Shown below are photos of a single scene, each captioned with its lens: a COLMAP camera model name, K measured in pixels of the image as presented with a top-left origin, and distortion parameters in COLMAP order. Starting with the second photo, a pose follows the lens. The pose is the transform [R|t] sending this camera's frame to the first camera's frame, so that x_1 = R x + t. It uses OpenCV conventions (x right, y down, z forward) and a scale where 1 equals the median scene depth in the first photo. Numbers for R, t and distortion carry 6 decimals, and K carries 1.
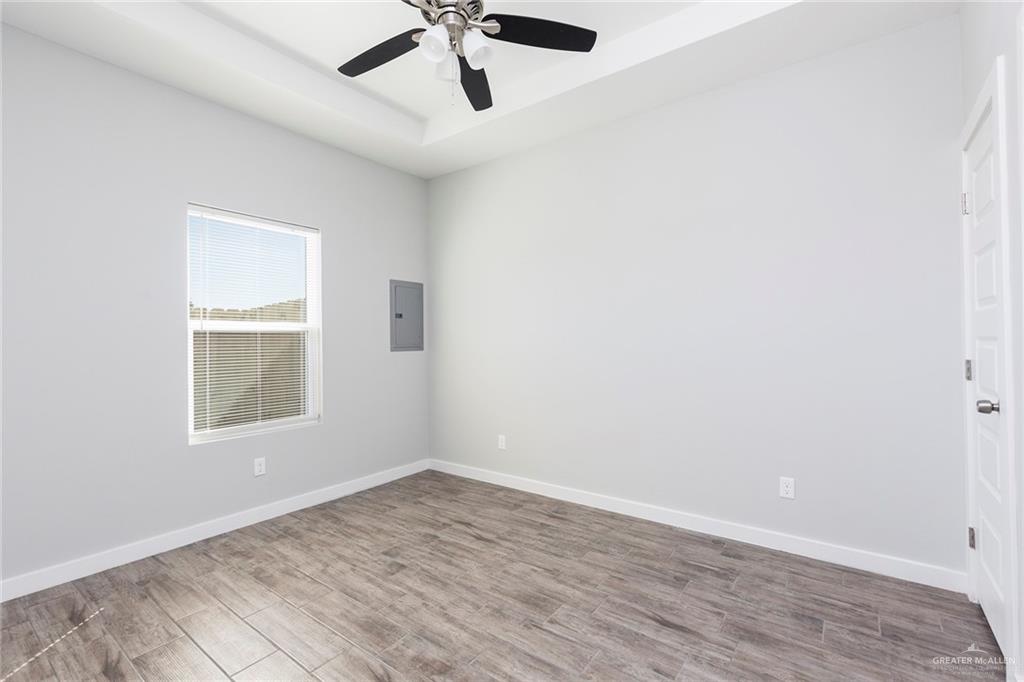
lens RADIAL K [[461.5, 0, 506.1], [0, 461.5, 341.6], [0, 0, 1]] dist [0.001394, -0.000043]
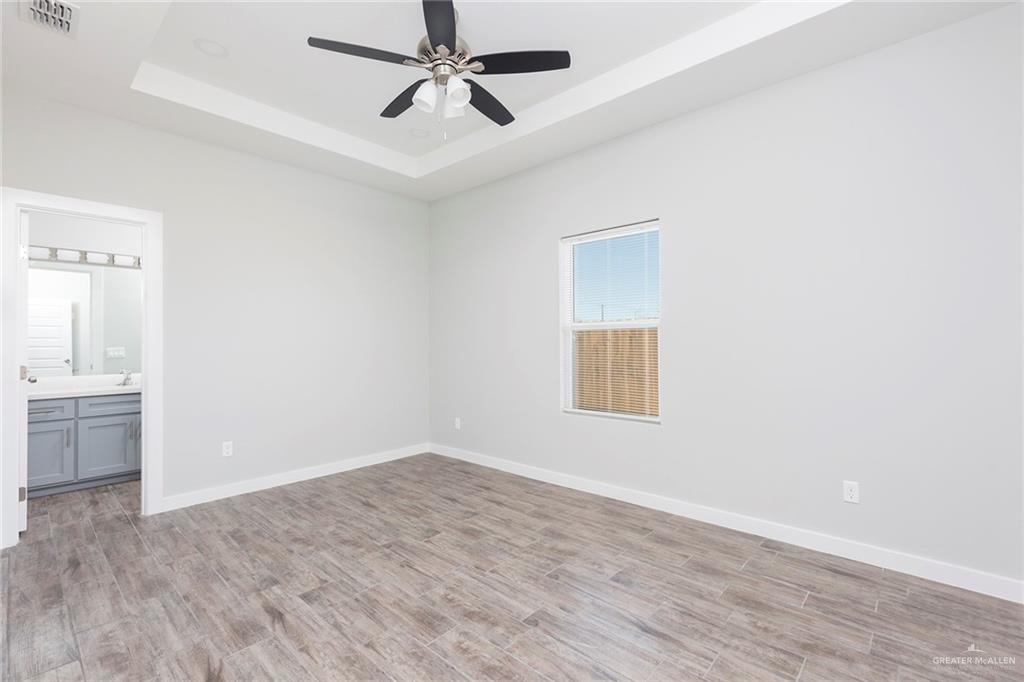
lens RADIAL K [[461.5, 0, 513.7], [0, 461.5, 333.8], [0, 0, 1]] dist [0.001394, -0.000043]
pose [[0.994327, -0.014261, -0.105403, 0.114526], [0.012608, 0.999787, -0.016328, 0.001733], [0.105614, 0.014907, 0.994296, -0.080884]]
